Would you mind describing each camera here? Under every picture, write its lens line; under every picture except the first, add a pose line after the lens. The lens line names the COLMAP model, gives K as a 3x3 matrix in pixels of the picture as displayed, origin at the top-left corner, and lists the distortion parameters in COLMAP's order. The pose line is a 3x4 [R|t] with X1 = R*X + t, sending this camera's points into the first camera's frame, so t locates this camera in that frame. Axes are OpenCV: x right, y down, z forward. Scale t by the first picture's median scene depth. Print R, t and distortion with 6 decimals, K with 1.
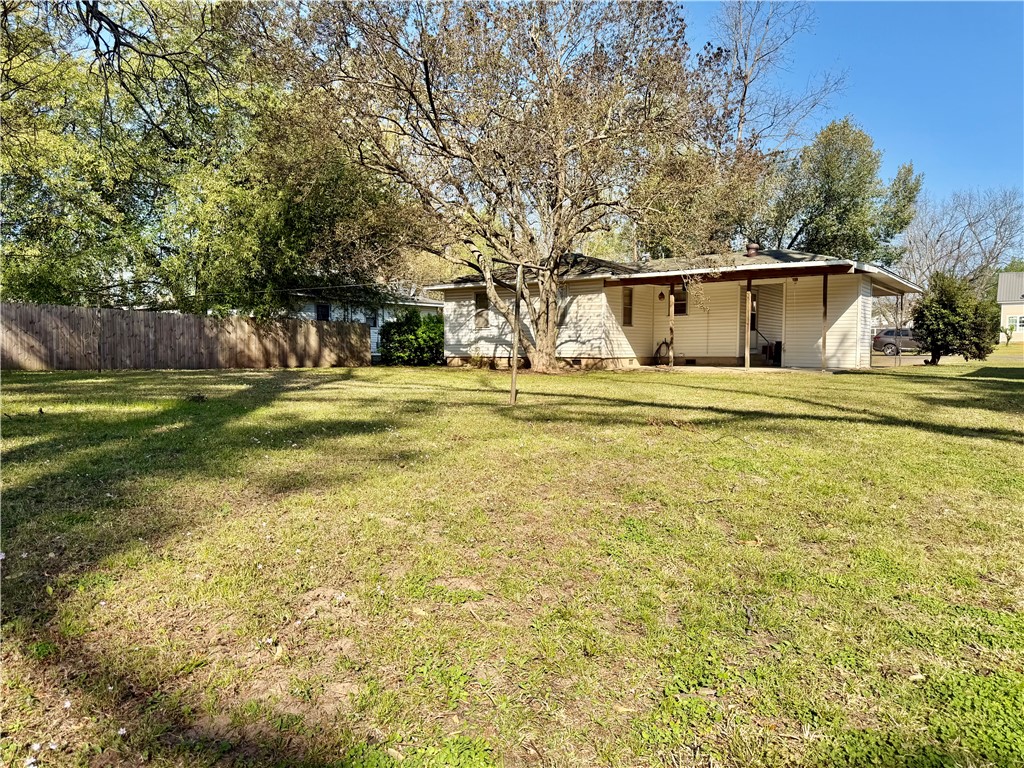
lens RADIAL K [[730.2, 0, 511.0], [0, 730.2, 380.3], [0, 0, 1]] dist [0.042999, -0.042250]
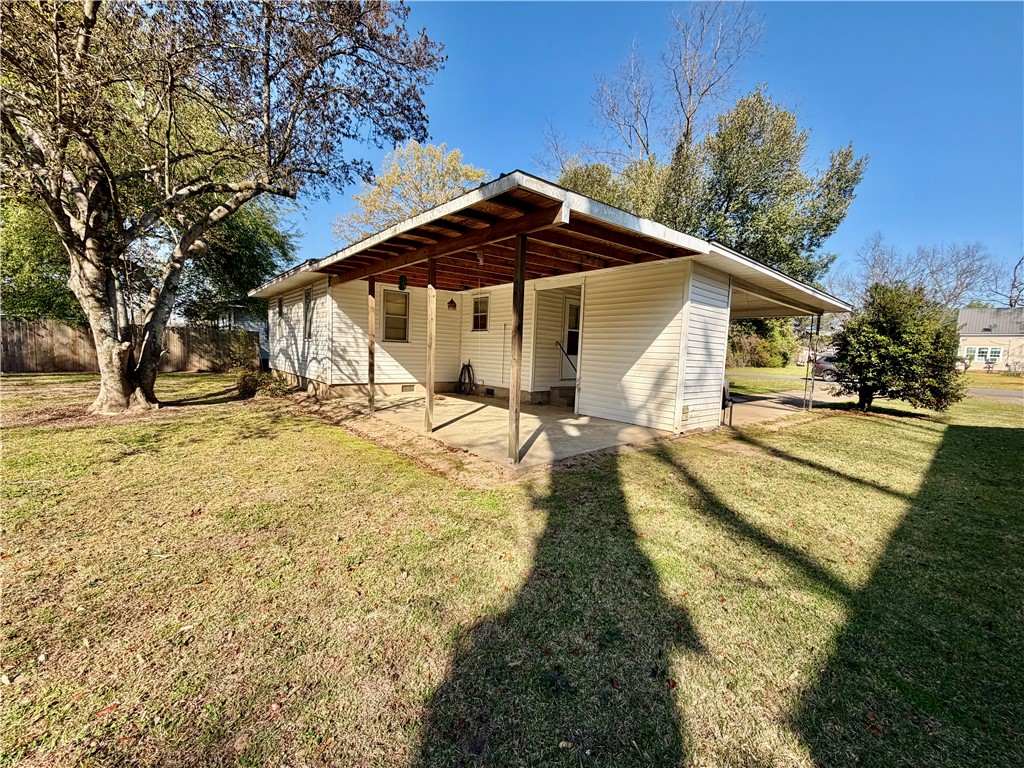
lens RADIAL K [[412.4, 0, 509.7], [0, 412.4, 380.6], [0, 0, 1]] dist [0.004005, 0.000067]
pose [[0.972754, 0.054388, -0.225371, 0.335402], [-0.048955, 0.998361, 0.029631, -0.047836], [0.226613, -0.017791, 0.973822, 0.538055]]
